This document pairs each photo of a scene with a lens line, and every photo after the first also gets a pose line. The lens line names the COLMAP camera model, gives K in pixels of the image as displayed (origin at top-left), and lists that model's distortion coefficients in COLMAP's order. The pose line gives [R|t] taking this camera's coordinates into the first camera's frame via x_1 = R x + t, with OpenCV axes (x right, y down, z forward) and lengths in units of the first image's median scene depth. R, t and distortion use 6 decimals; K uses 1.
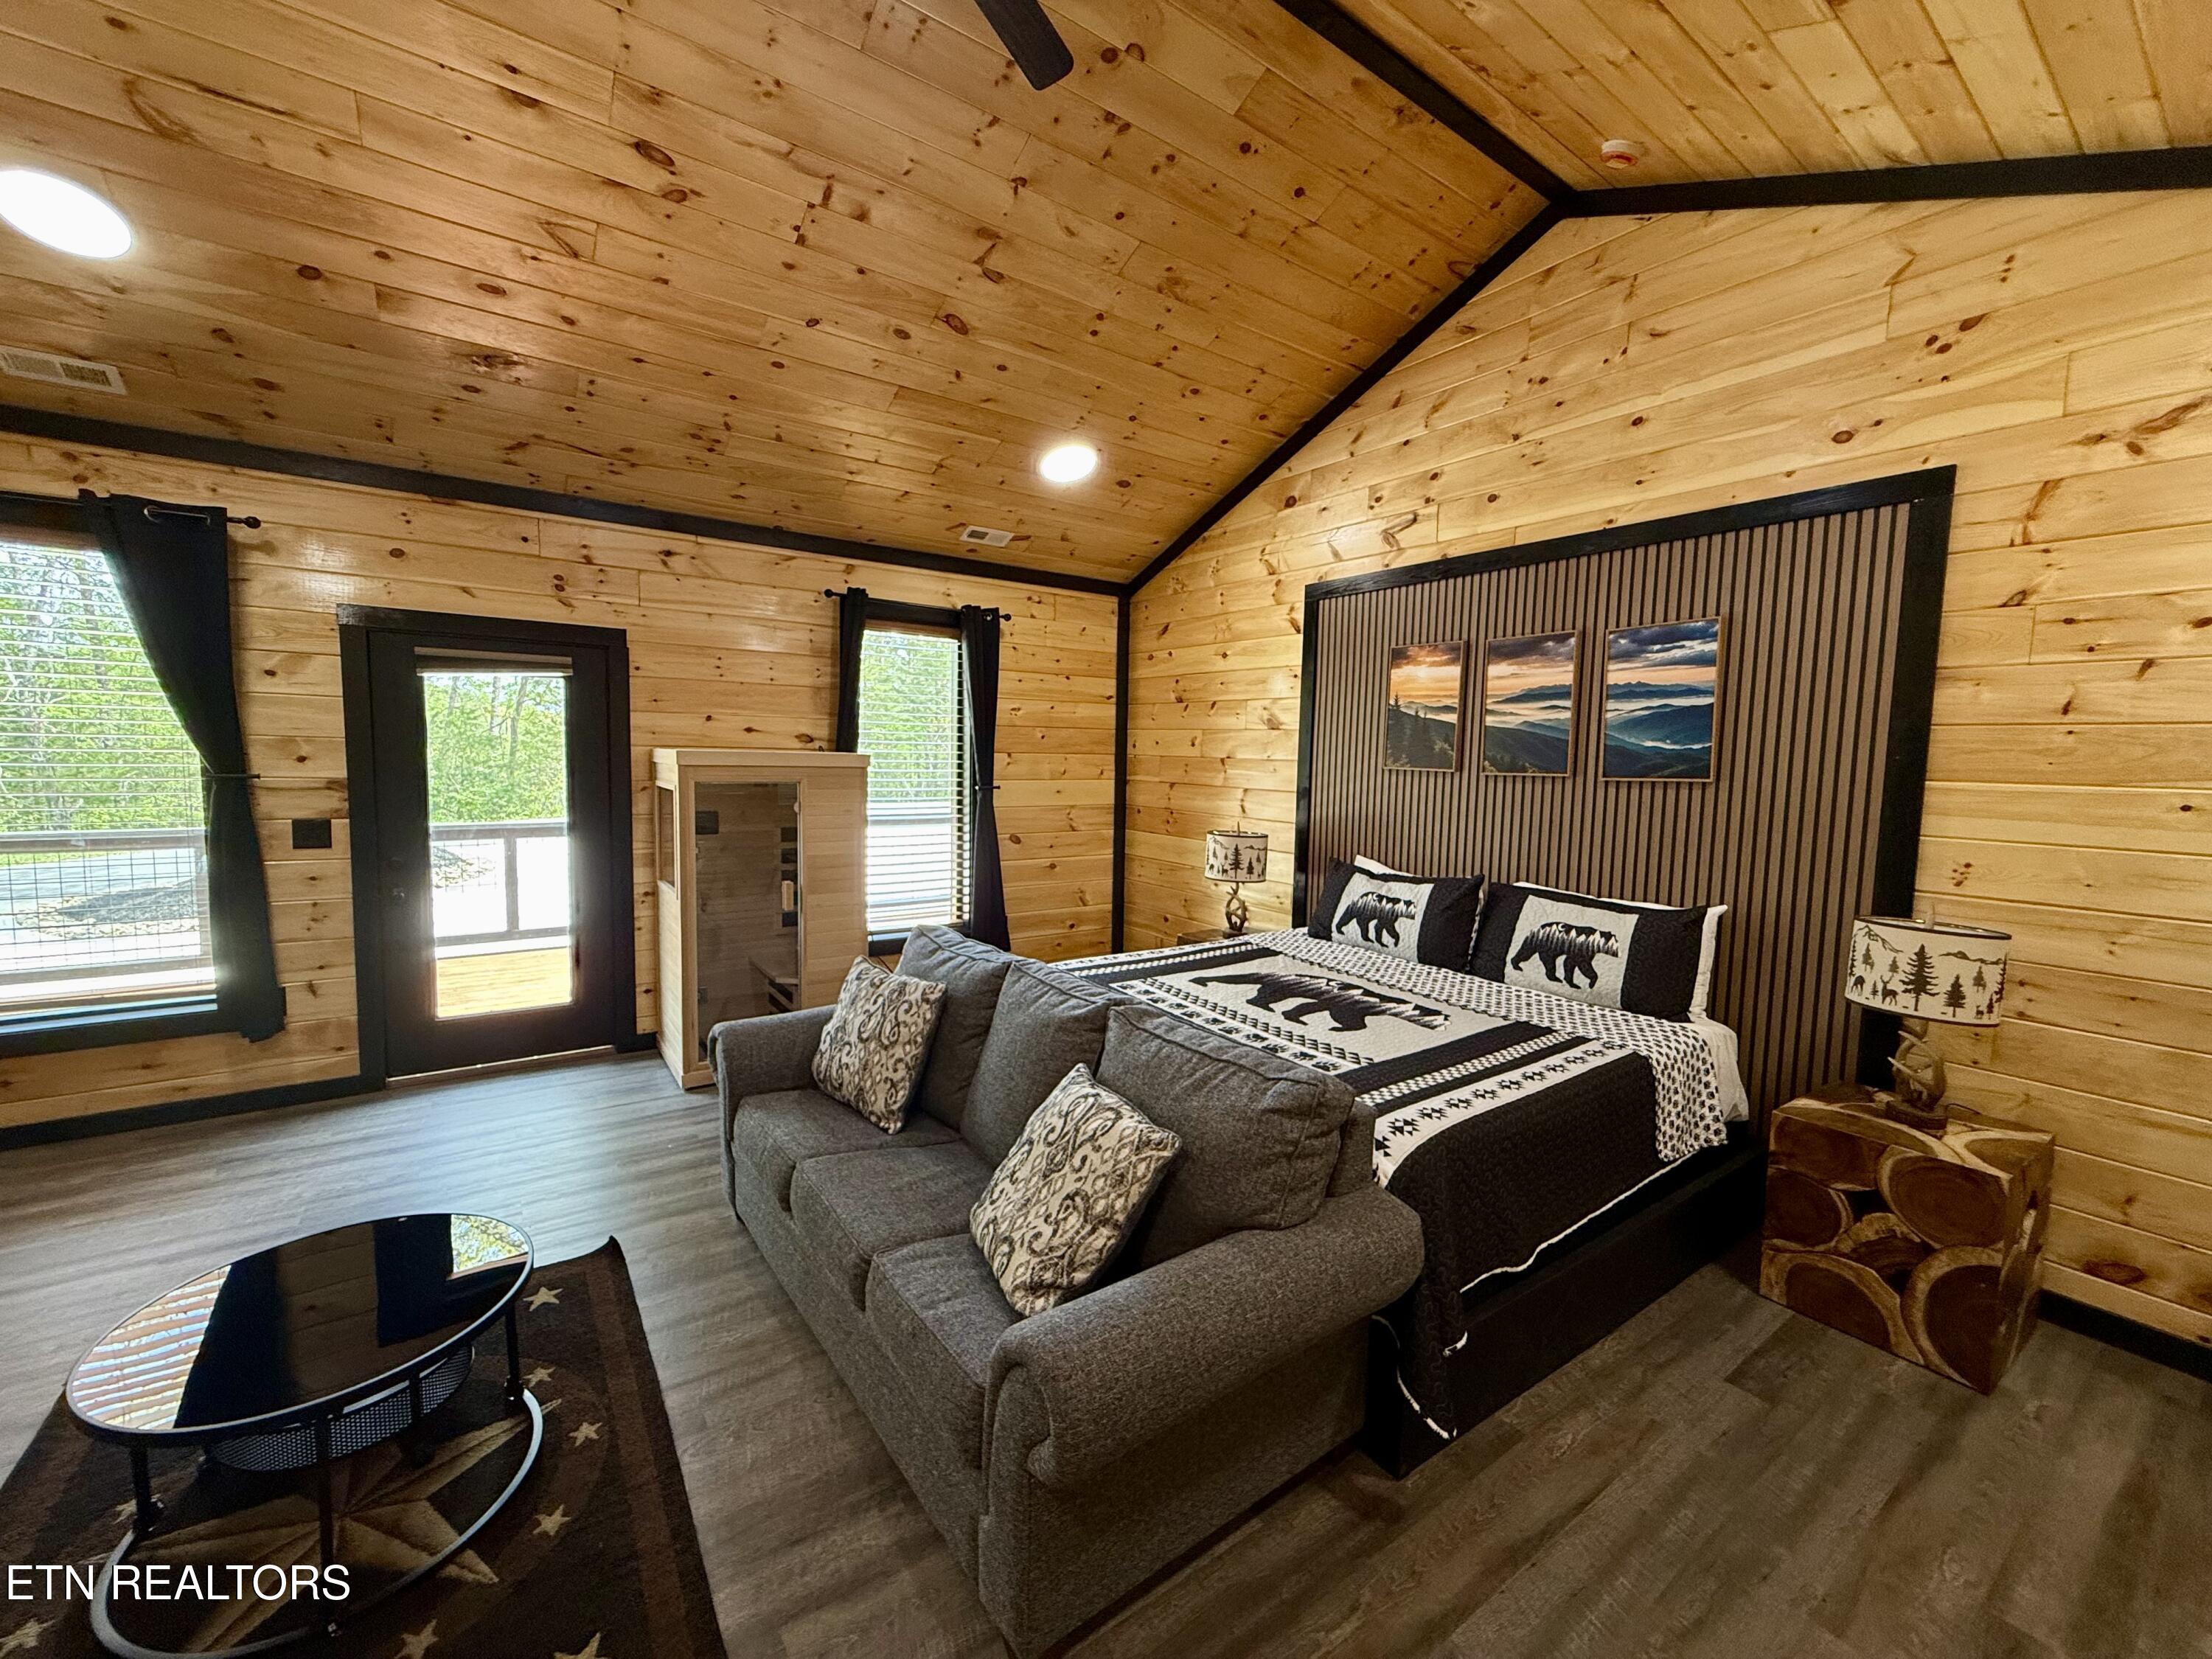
lens RADIAL K [[881.7, 0, 1102.3], [0, 881.7, 829.1], [0, 0, 1]] dist [-0.001590, 0.000645]
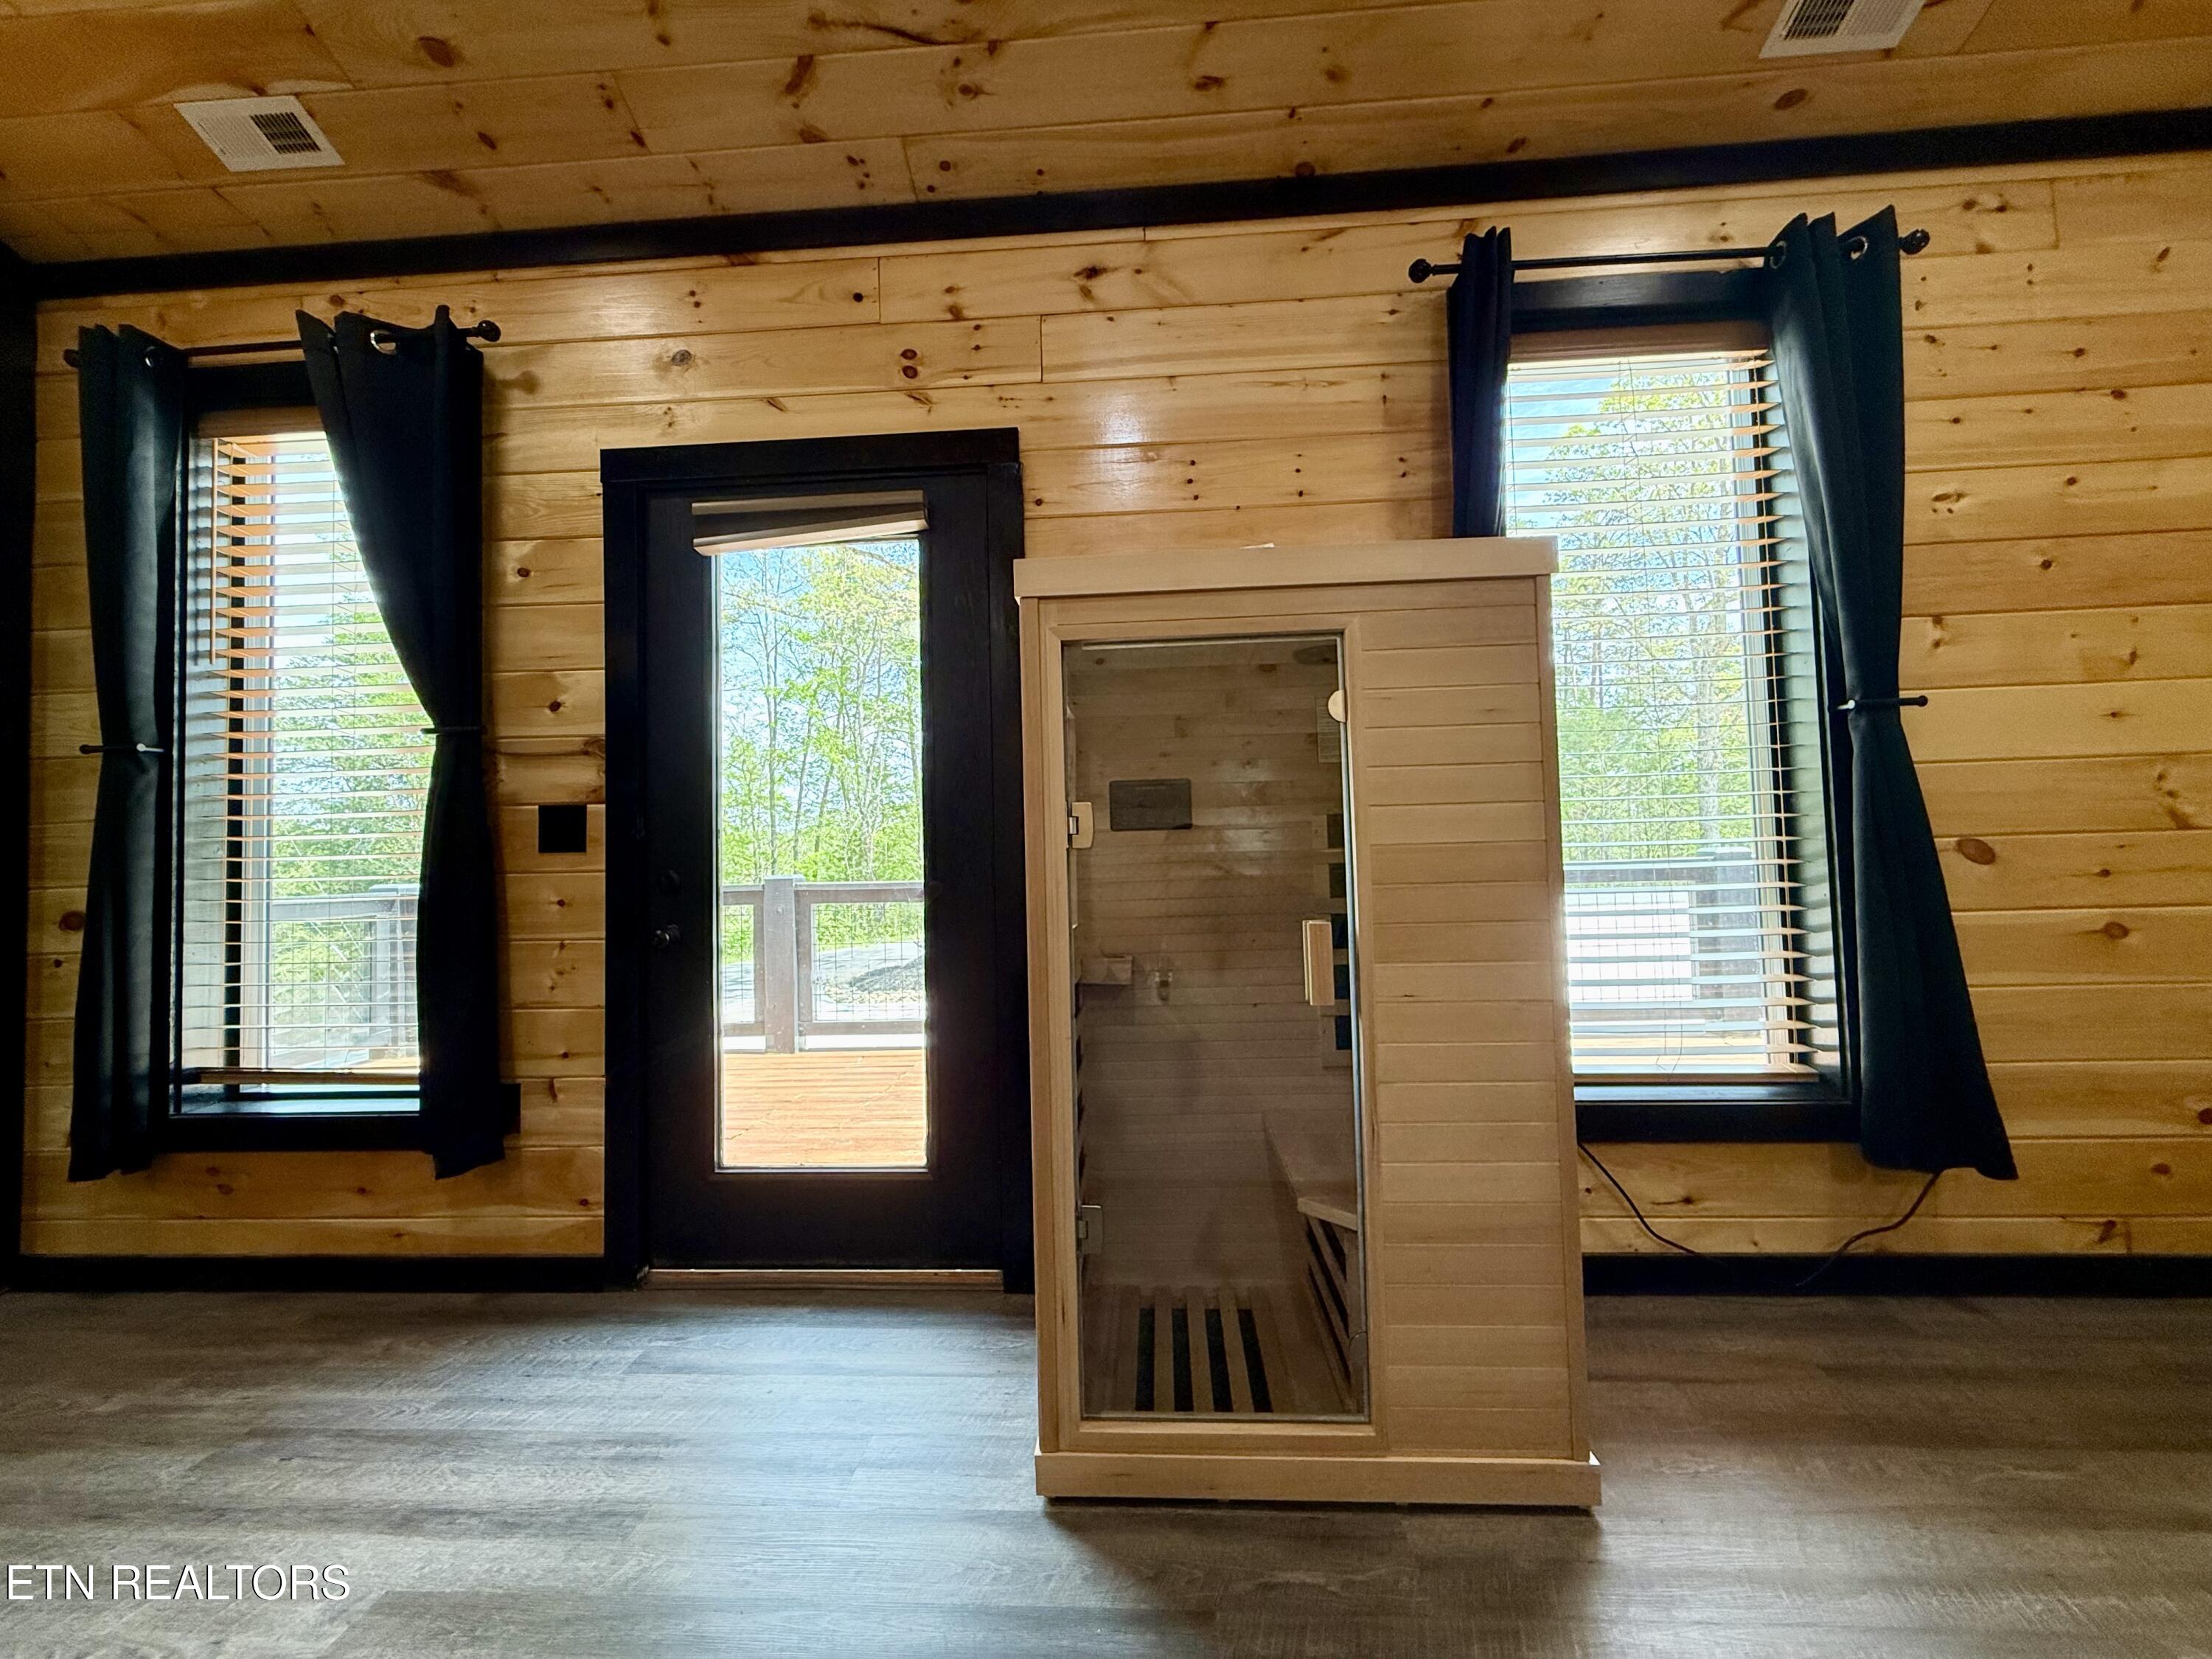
lens RADIAL K [[881.7, 0, 1102.3], [0, 881.7, 829.1], [0, 0, 1]] dist [-0.001590, 0.000645]
pose [[0.778163, -0.067213, -0.624456, -0.197898], [-0.008907, 0.992976, -0.117977, 0.063208], [0.628000, 0.097367, 0.772099, 0.654904]]
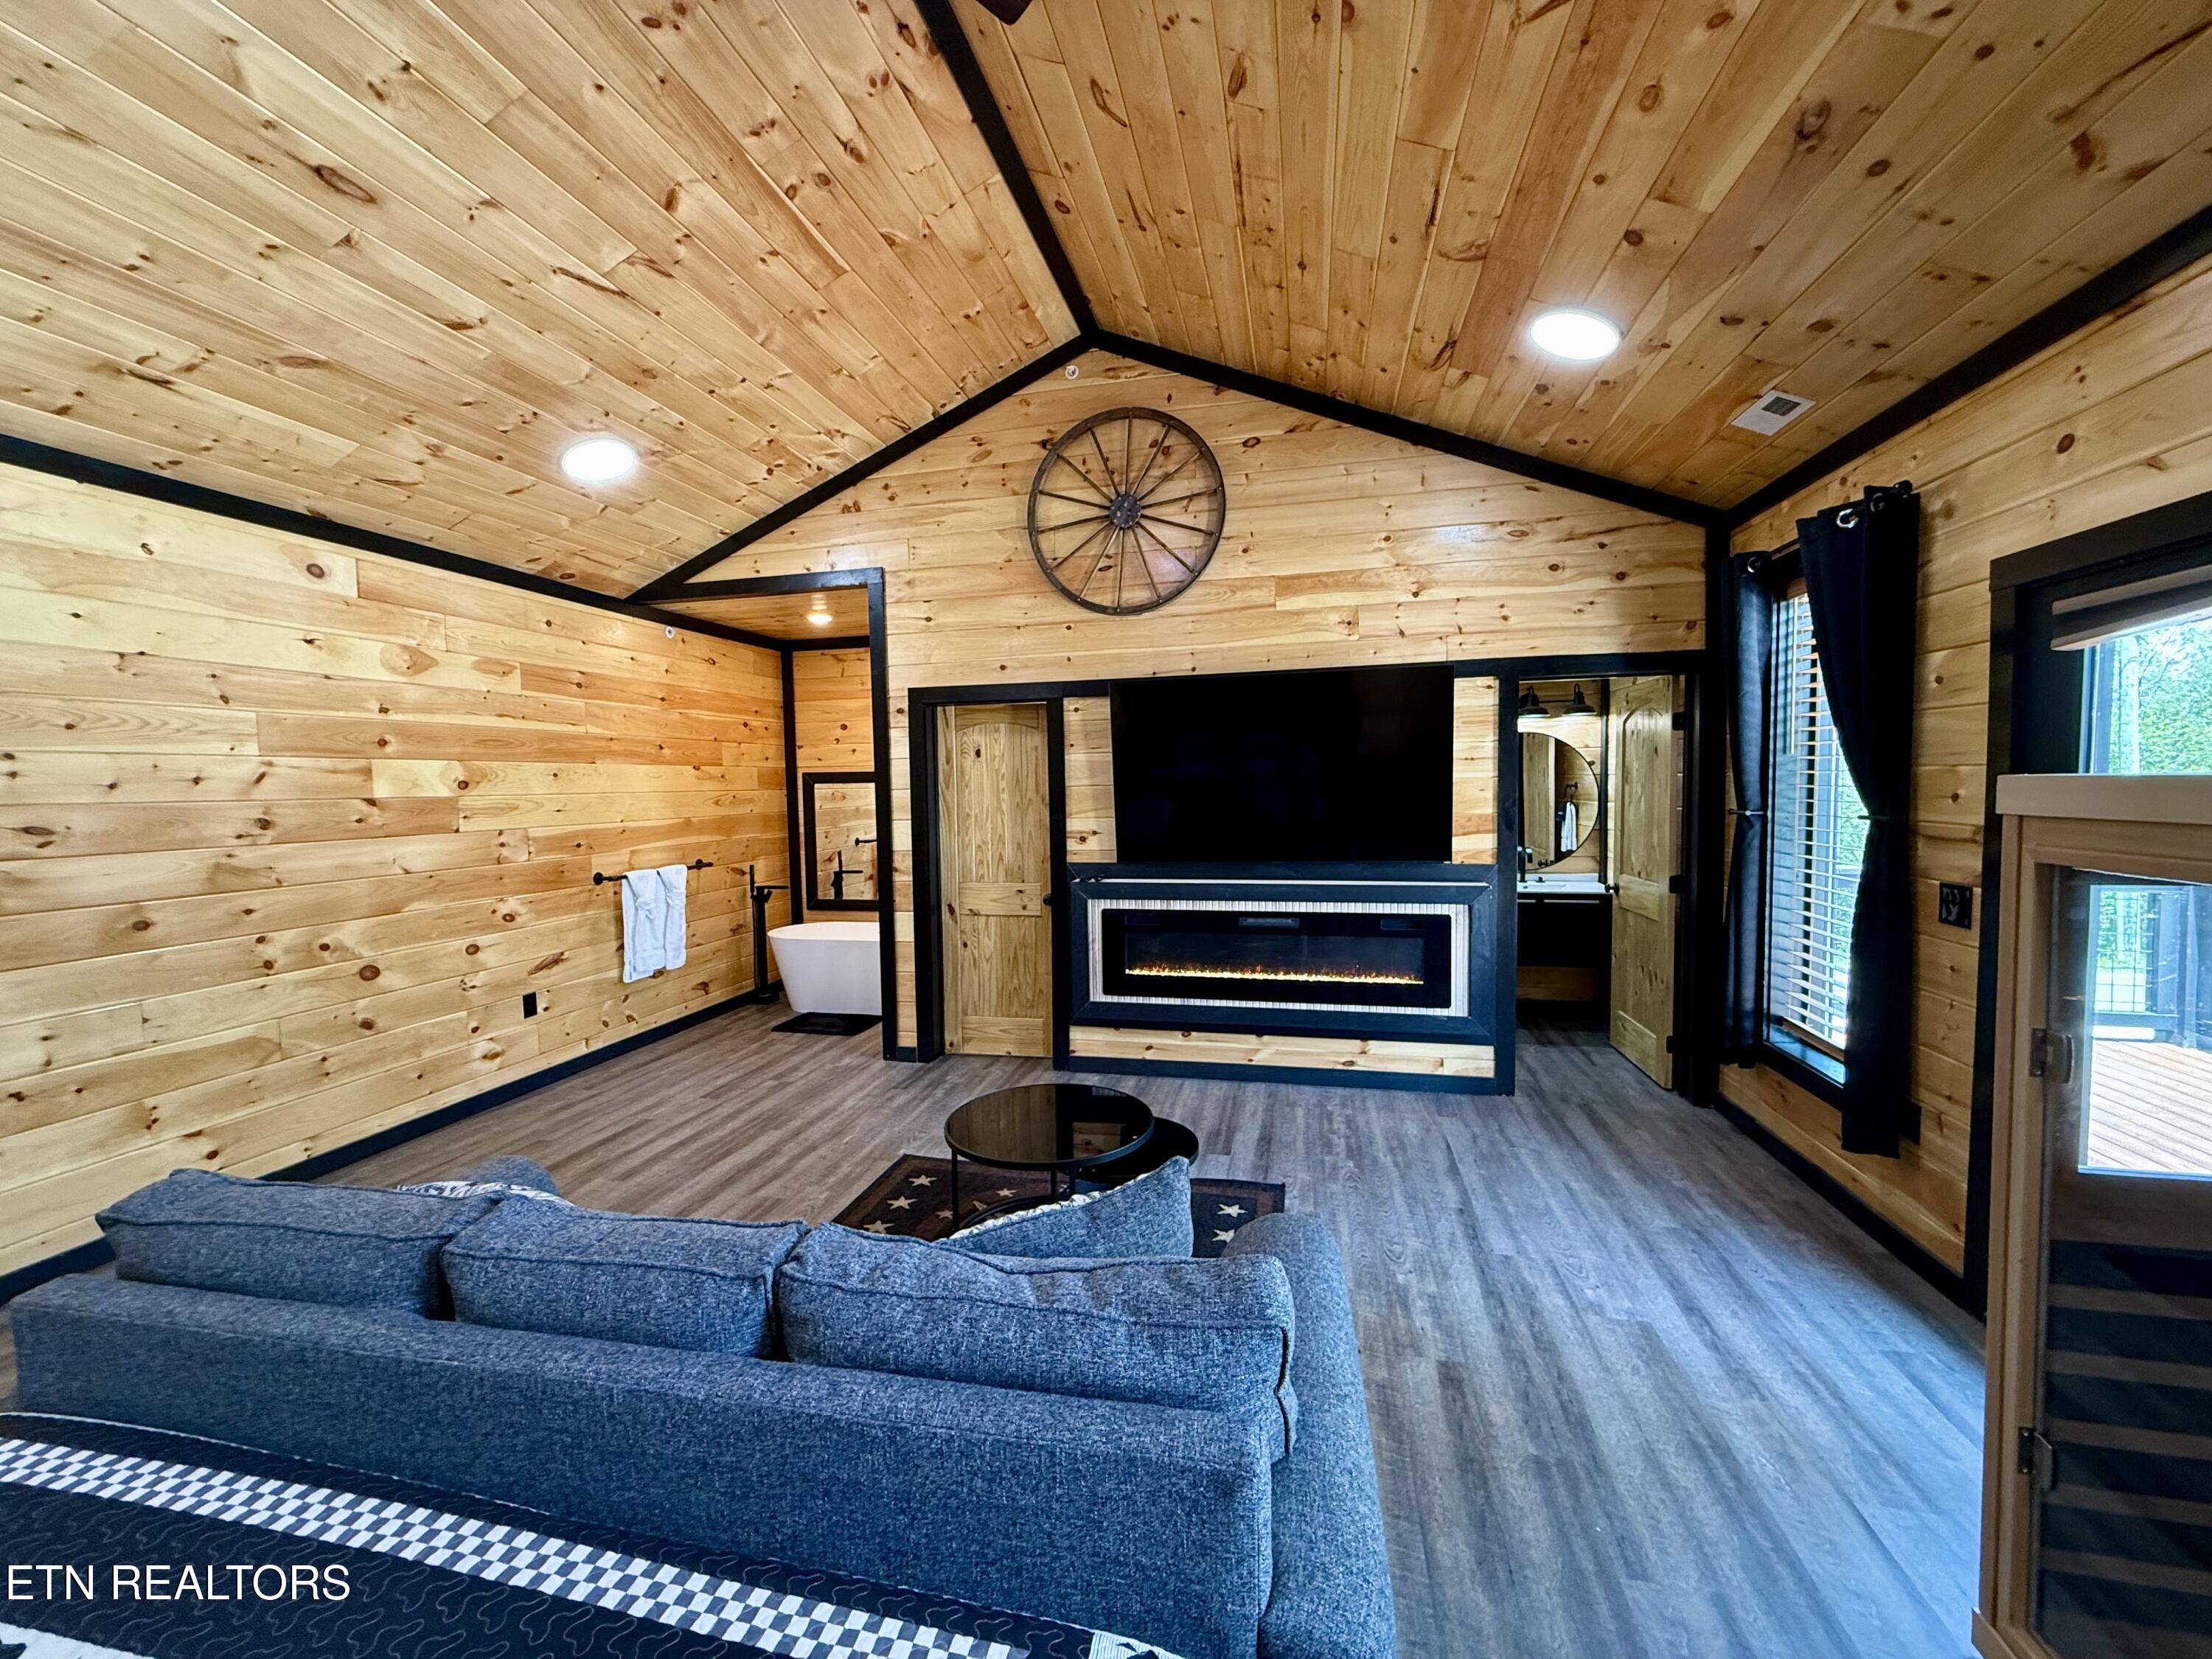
lens RADIAL K [[881.7, 0, 1102.3], [0, 881.7, 829.1], [0, 0, 1]] dist [-0.001590, 0.000645]
pose [[-0.747582, 0.024565, -0.663715, 0.055300], [-0.056745, 0.993299, 0.100679, -0.073087], [0.661741, 0.112929, -0.741179, 0.908298]]
